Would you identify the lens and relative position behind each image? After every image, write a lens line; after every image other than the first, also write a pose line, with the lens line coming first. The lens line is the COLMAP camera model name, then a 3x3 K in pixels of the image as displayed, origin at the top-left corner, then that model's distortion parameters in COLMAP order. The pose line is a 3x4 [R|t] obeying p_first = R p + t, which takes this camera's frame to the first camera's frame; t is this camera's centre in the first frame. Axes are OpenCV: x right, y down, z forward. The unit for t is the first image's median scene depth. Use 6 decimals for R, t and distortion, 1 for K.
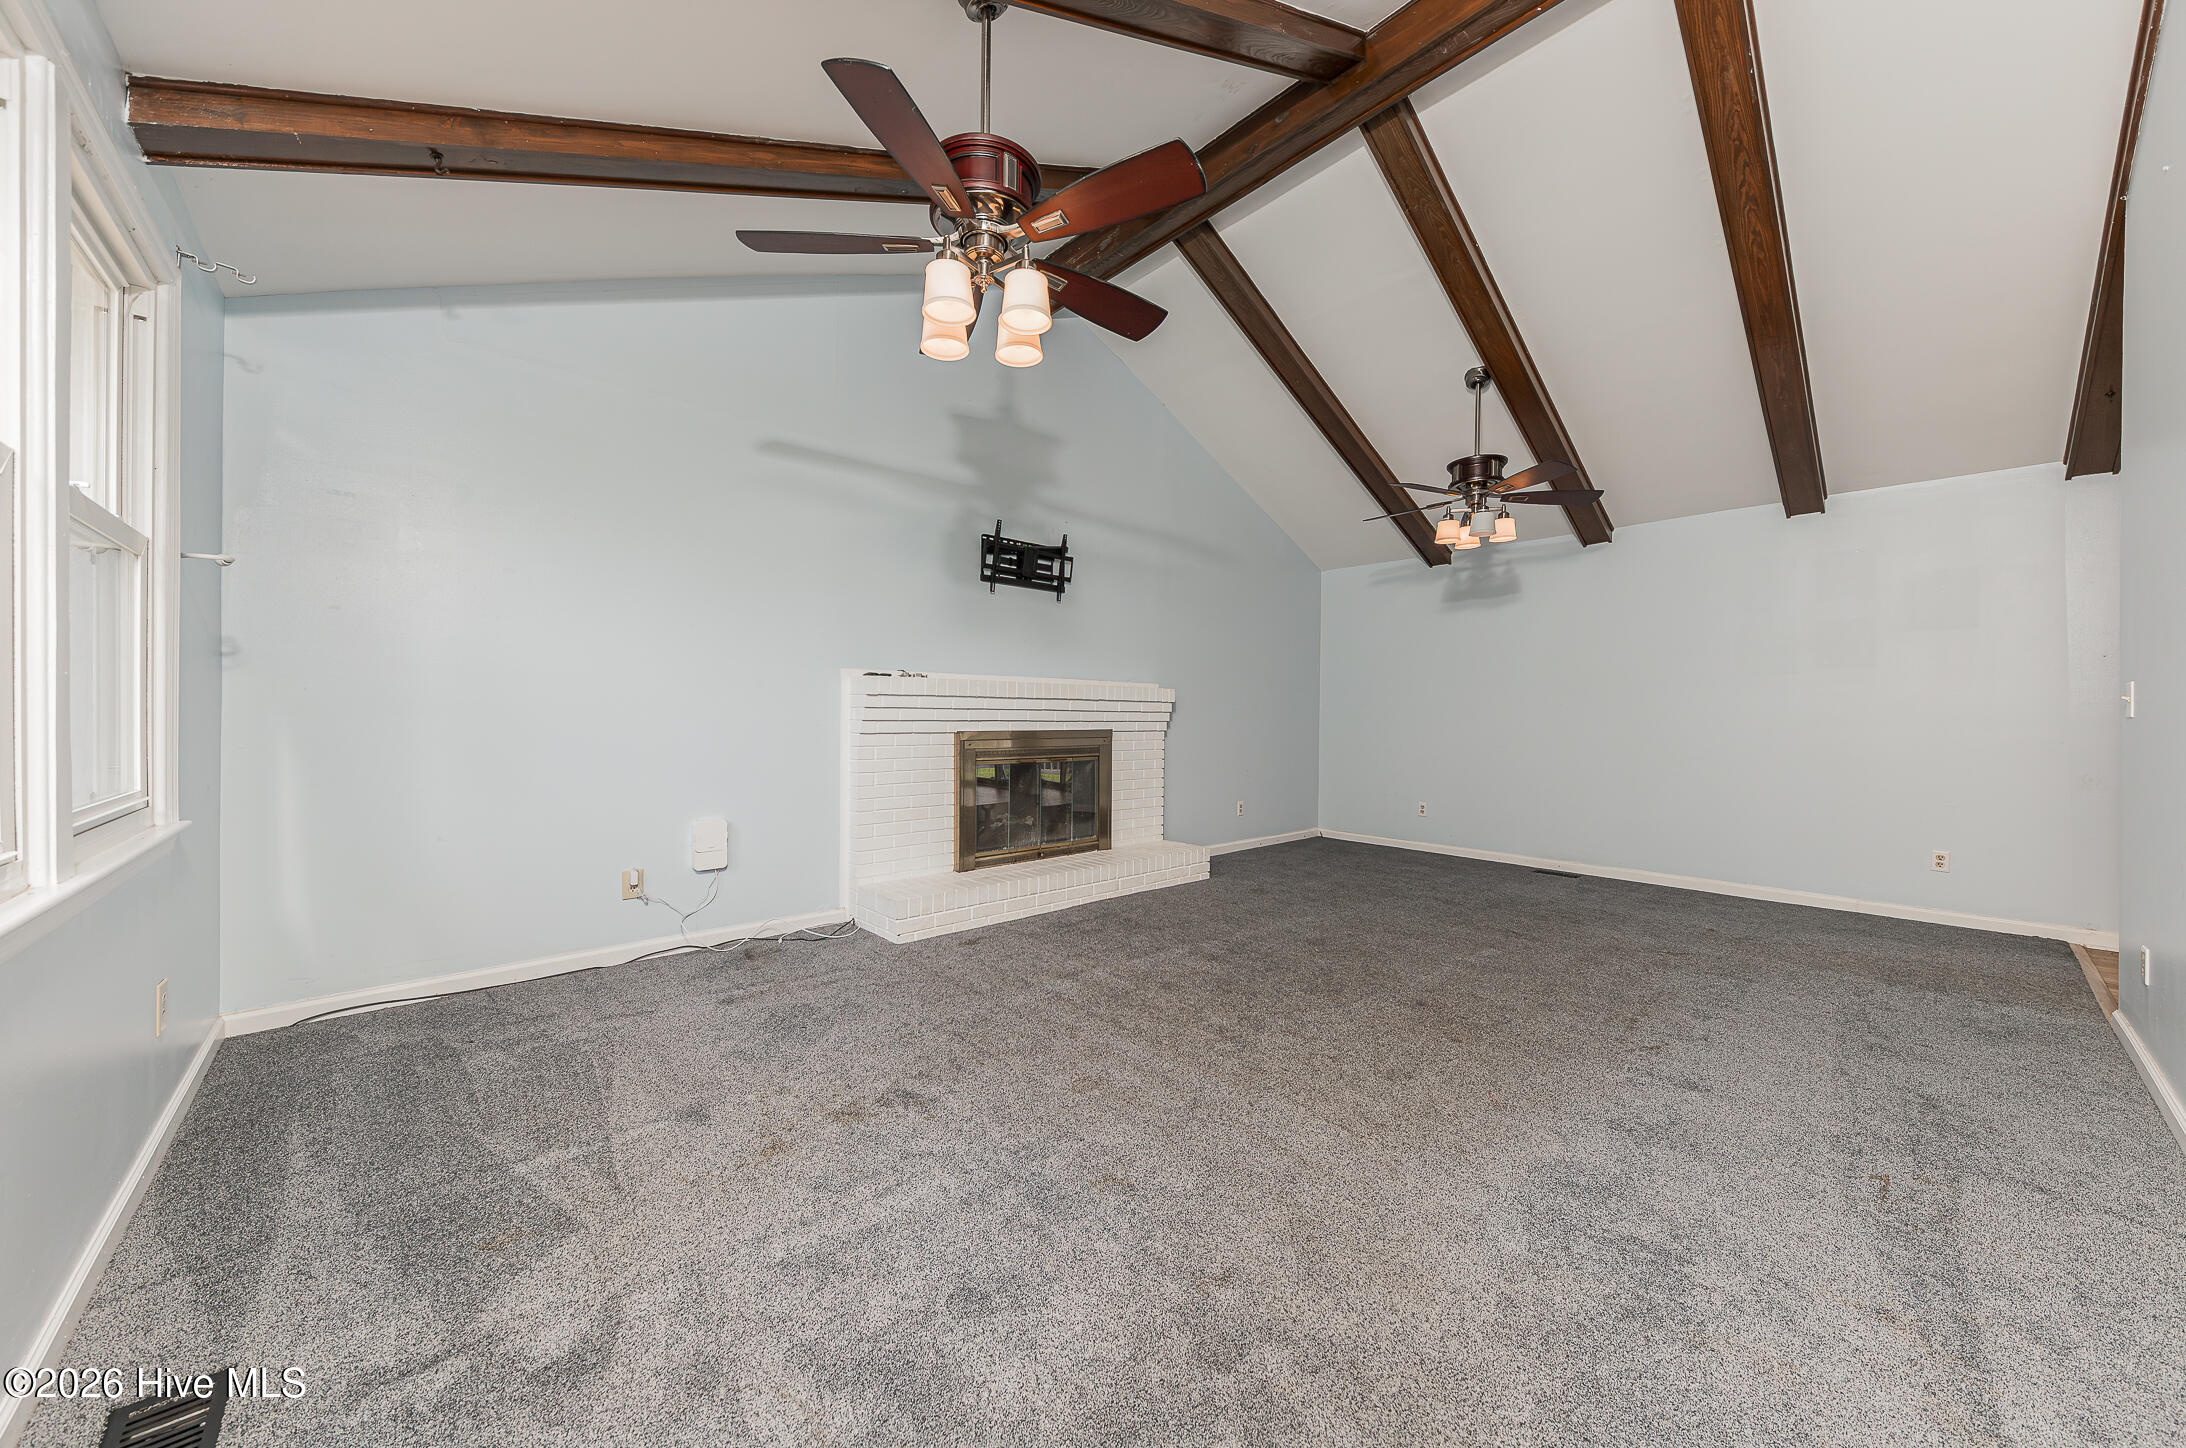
lens RADIAL K [[768.0, 0, 1089.5], [0, 768.0, 713.3], [0, 0, 1]] dist [0.000542, -0.000081]
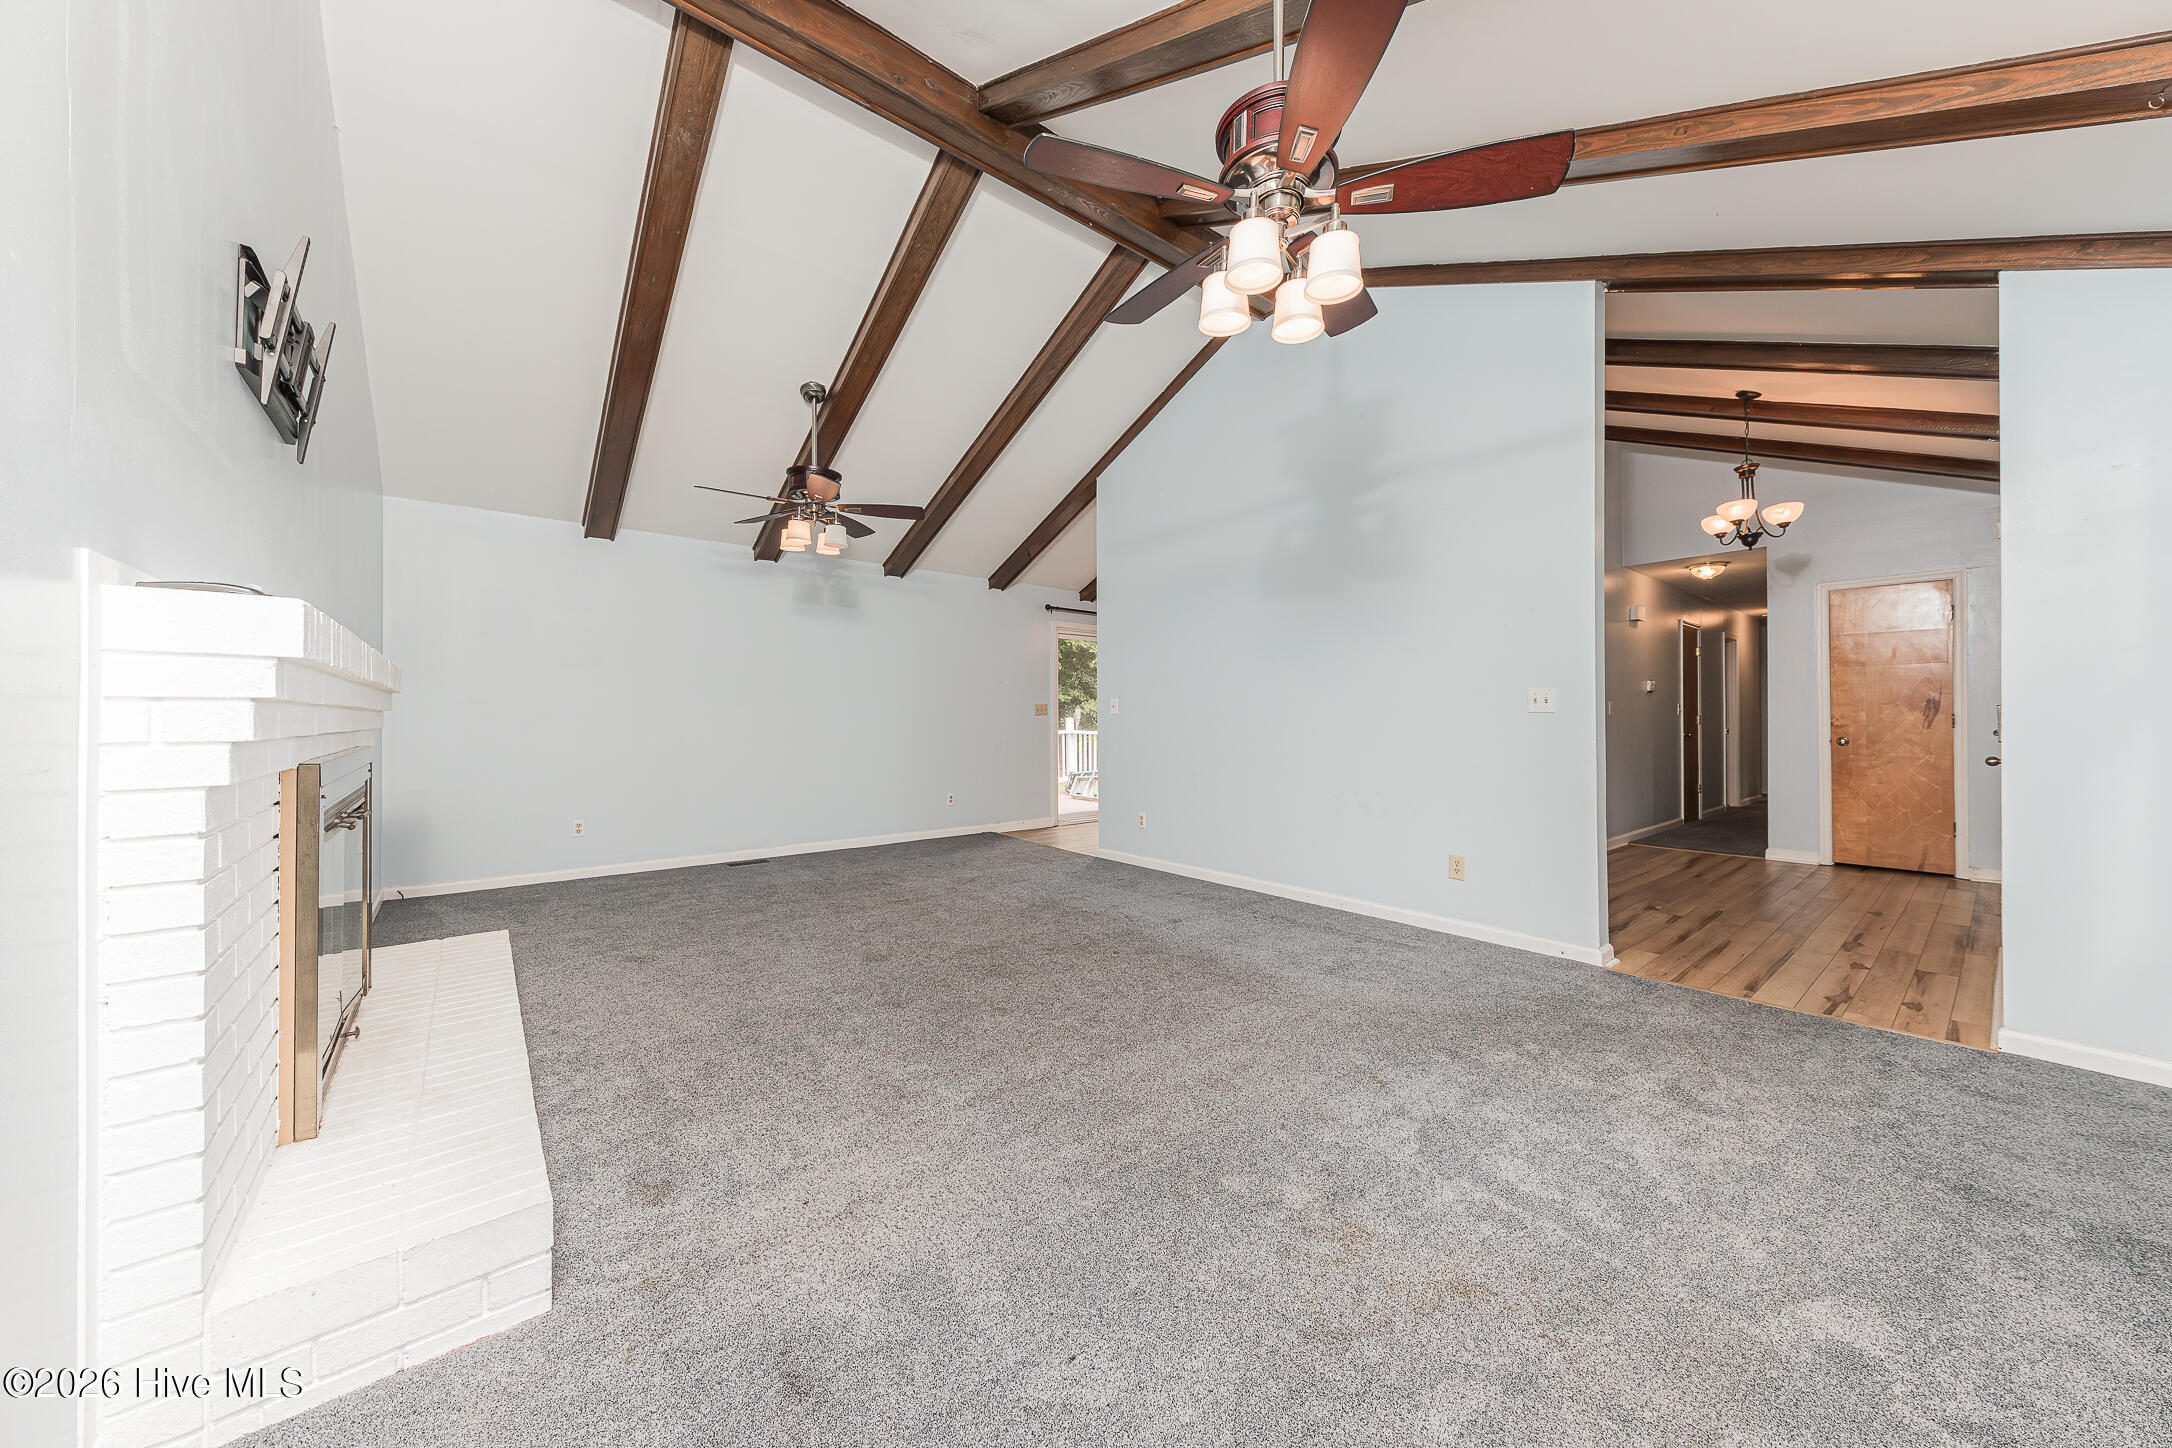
lens RADIAL K [[757.1, 0, 1089.0], [0, 757.1, 709.0], [0, 0, 1]] dist [0.000892, -0.000048]
pose [[0.047046, -0.001038, 0.998892, -0.467078], [-0.000920, 0.999999, 0.001083, -0.005136], [-0.998892, -0.000970, 0.047045, 0.529553]]
